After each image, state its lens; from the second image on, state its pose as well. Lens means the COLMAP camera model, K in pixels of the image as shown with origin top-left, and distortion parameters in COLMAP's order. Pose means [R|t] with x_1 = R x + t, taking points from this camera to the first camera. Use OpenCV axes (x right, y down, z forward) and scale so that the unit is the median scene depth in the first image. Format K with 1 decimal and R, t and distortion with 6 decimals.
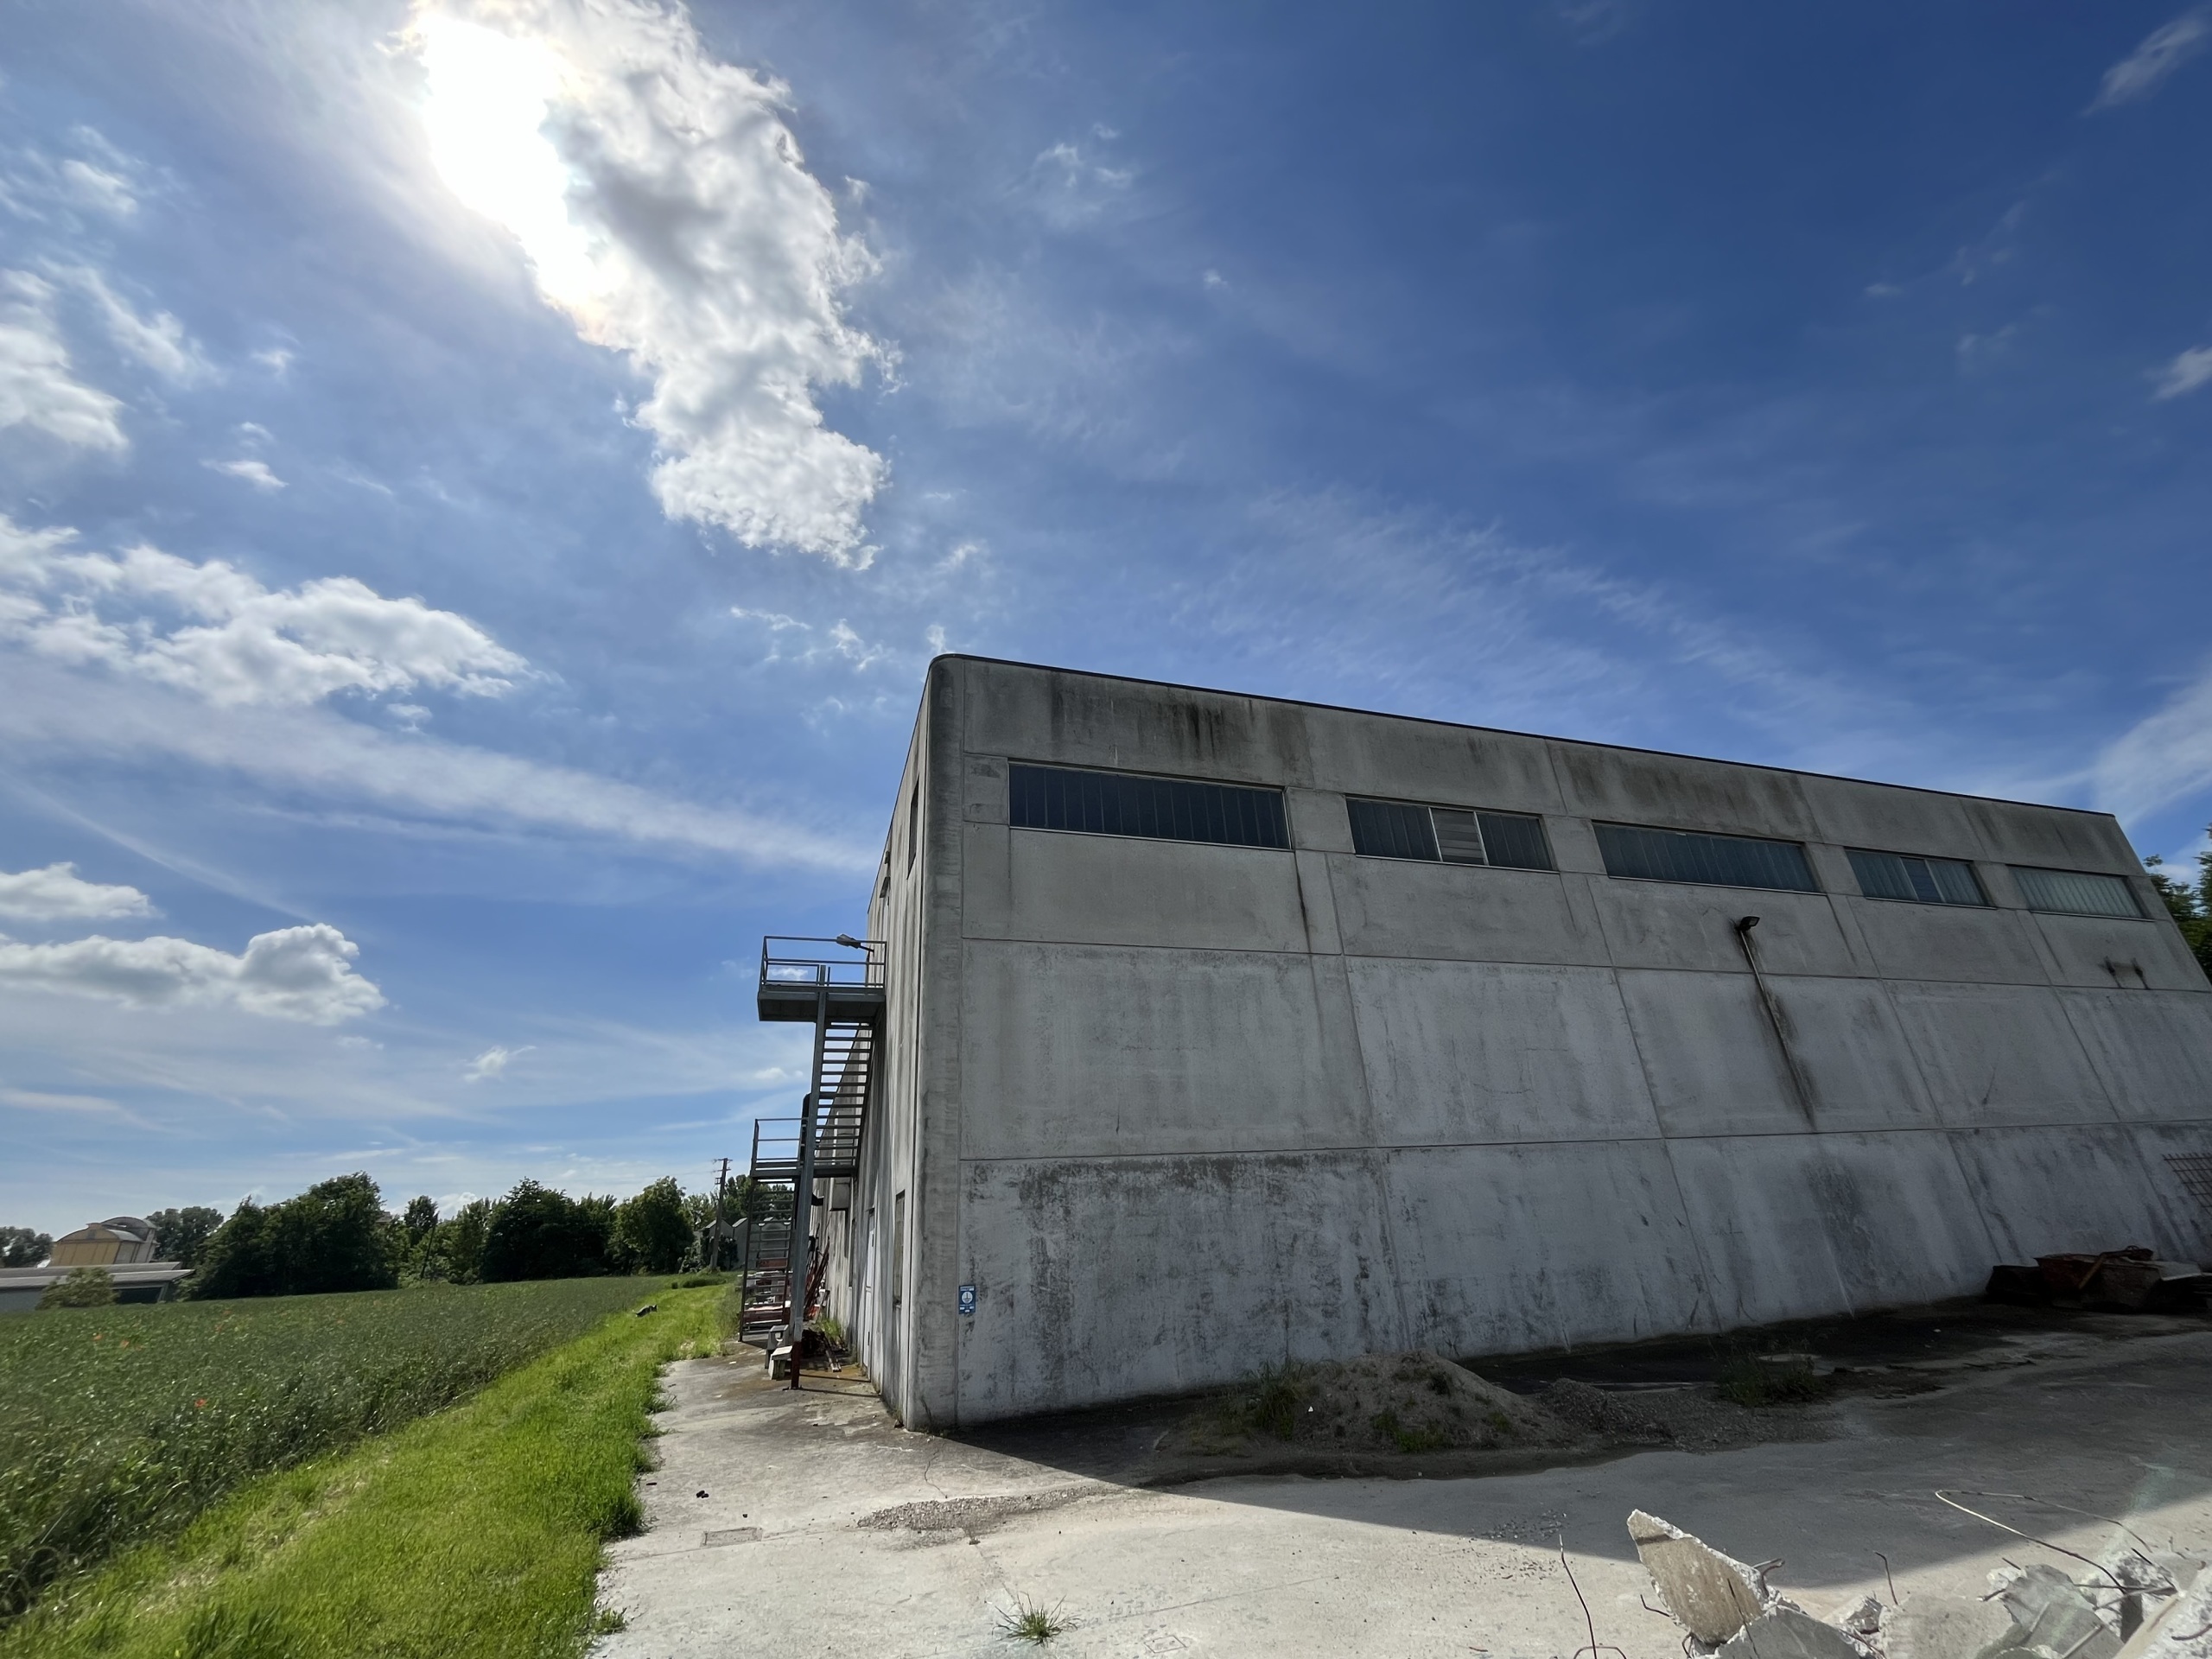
lens RADIAL K [[896.6, 0, 1101.8], [0, 896.6, 831.6], [0, 0, 1]] dist [-0.004972, -0.000263]
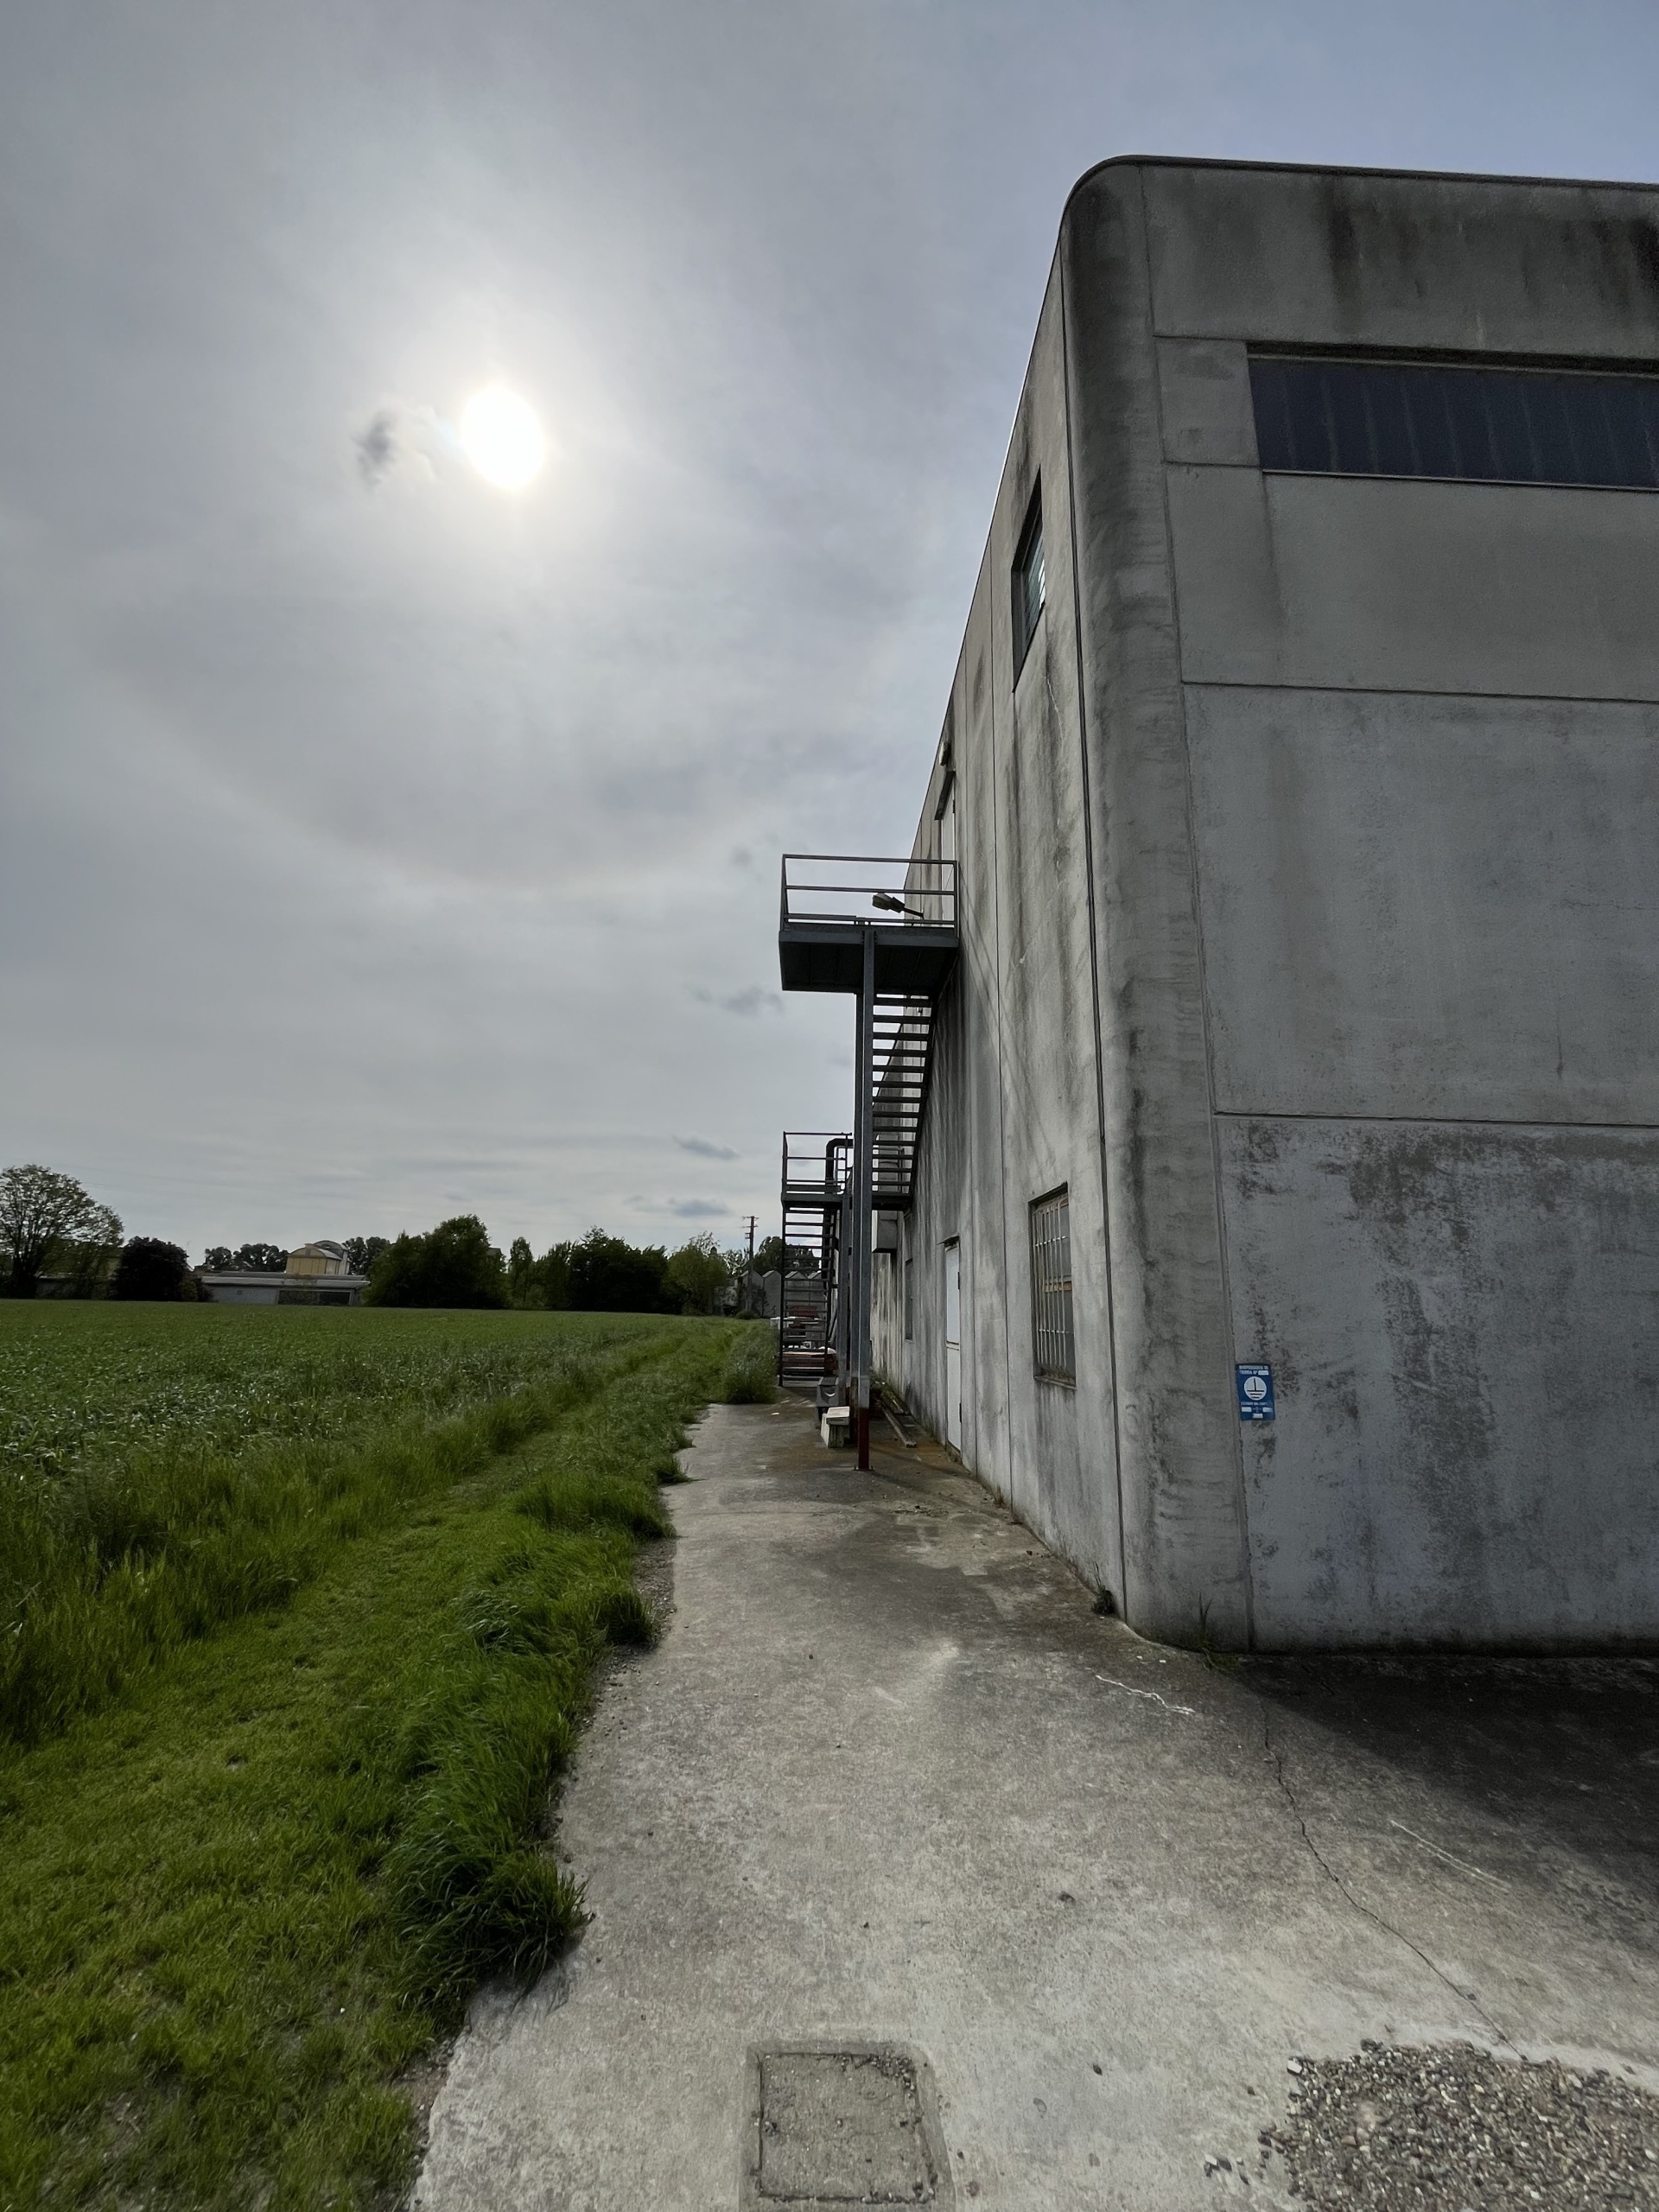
lens RADIAL K [[895.0, 0, 829.5], [0, 895.0, 1106.0], [0, 0, 1]] dist [-0.002726, 0.000240]
pose [[0.956438, 0.012589, -0.291663, -0.202066], [0.048193, 0.978554, 0.200276, 0.244414], [0.287930, -0.205607, 0.935319, 0.476162]]
